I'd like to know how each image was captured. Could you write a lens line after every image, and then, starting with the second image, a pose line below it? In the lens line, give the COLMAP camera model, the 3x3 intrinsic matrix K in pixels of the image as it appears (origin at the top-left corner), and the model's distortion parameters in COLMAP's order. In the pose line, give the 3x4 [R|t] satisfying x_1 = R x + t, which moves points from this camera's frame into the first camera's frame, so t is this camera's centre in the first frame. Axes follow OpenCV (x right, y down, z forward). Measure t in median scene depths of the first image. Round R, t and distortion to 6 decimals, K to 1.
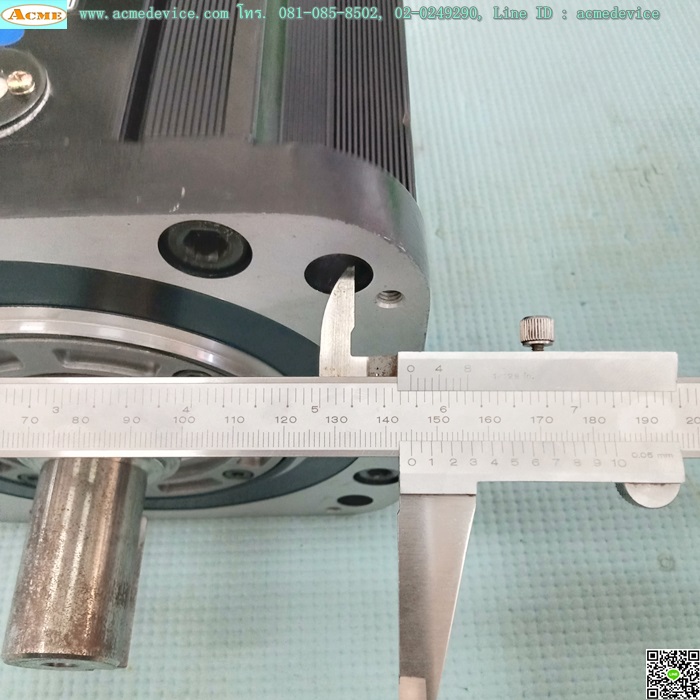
lens RADIAL K [[674.6, 0, 350.0], [0, 674.6, 350.0], [0, 0, 1]] dist [0.046076, -0.114928]
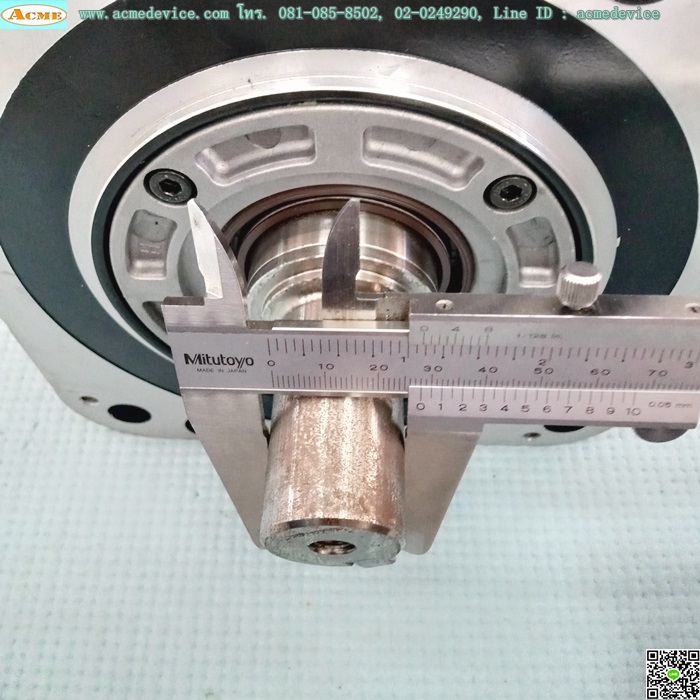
lens RADIAL K [[674.6, 0, 350.0], [0, 674.6, 350.0], [0, 0, 1]] dist [0.046076, -0.114928]
pose [[0.999041, 0.042510, -0.010462, -0.261602], [-0.042799, 0.998659, -0.029136, 0.166929], [0.009209, 0.029556, 0.999521, 0.137160]]
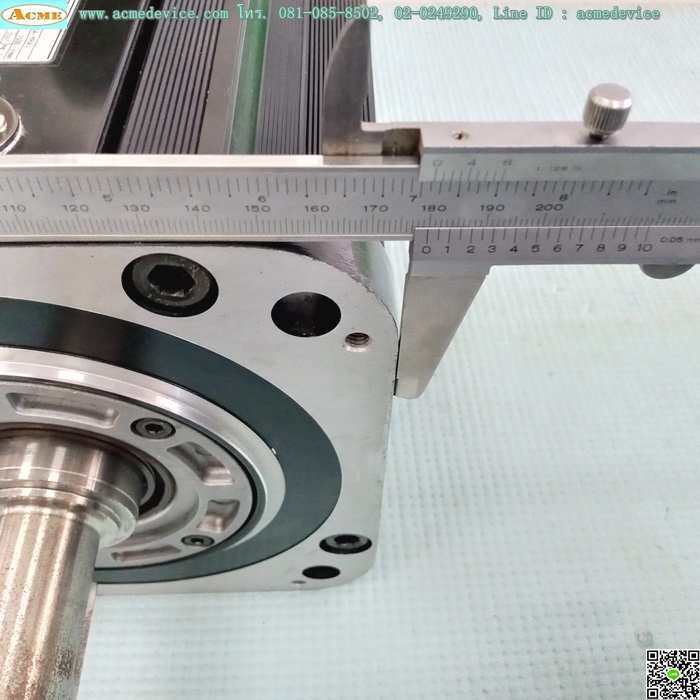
lens RADIAL K [[674.6, 0, 350.0], [0, 674.6, 350.0], [0, 0, 1]] dist [0.046076, -0.114928]
pose [[0.999051, 0.012374, 0.041752, 0.003880], [-0.006803, 0.991356, -0.131024, 0.036458], [-0.043012, 0.130616, 0.990500, 0.012308]]
